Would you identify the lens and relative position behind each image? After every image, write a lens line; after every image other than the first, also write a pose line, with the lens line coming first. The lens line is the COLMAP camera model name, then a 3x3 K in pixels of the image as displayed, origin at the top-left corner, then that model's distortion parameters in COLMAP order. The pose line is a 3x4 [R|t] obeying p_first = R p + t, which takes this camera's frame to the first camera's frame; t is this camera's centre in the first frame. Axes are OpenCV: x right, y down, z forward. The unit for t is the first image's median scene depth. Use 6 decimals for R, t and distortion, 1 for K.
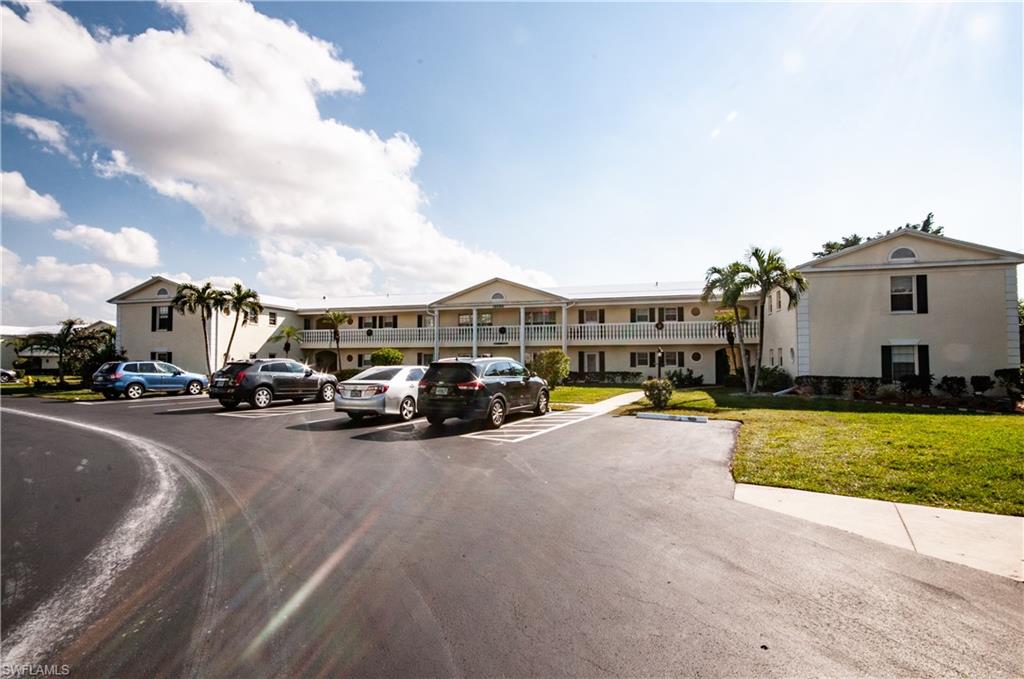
lens RADIAL K [[479.7, 0, 518.3], [0, 479.7, 355.3], [0, 0, 1]] dist [0.018134, 0.000078]
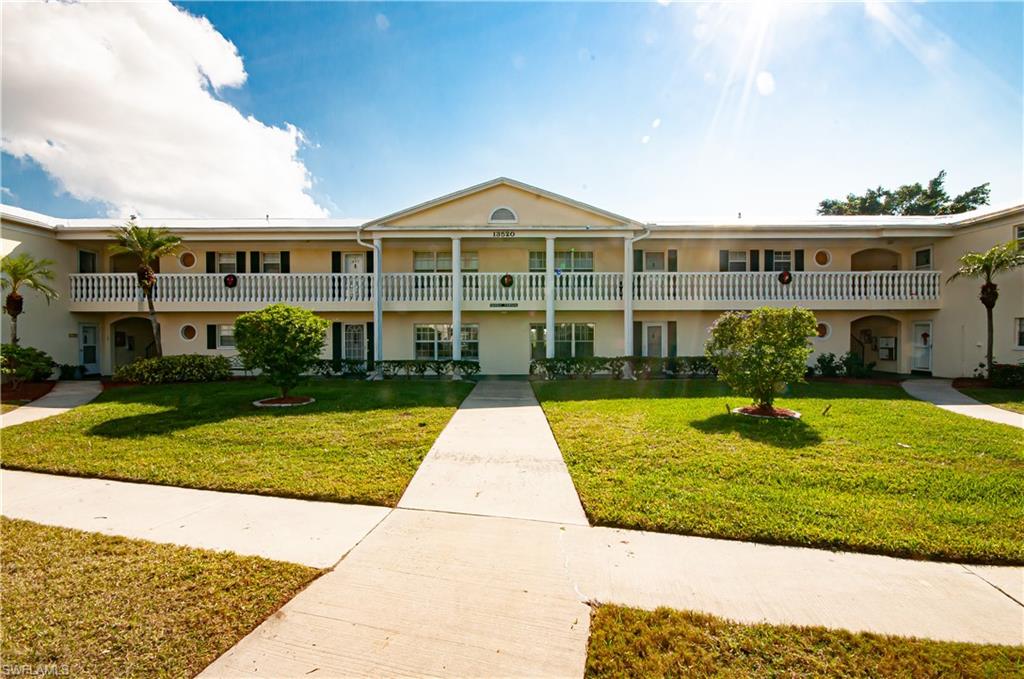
lens RADIAL K [[447.2, 0, 509.5], [0, 447.2, 348.8], [0, 0, 1]] dist [0.001723, 0.000440]
pose [[0.968260, -0.005654, 0.249881, -0.157828], [-0.003440, 0.999348, 0.035940, 0.006122], [-0.249921, -0.035658, 0.967609, 0.515009]]
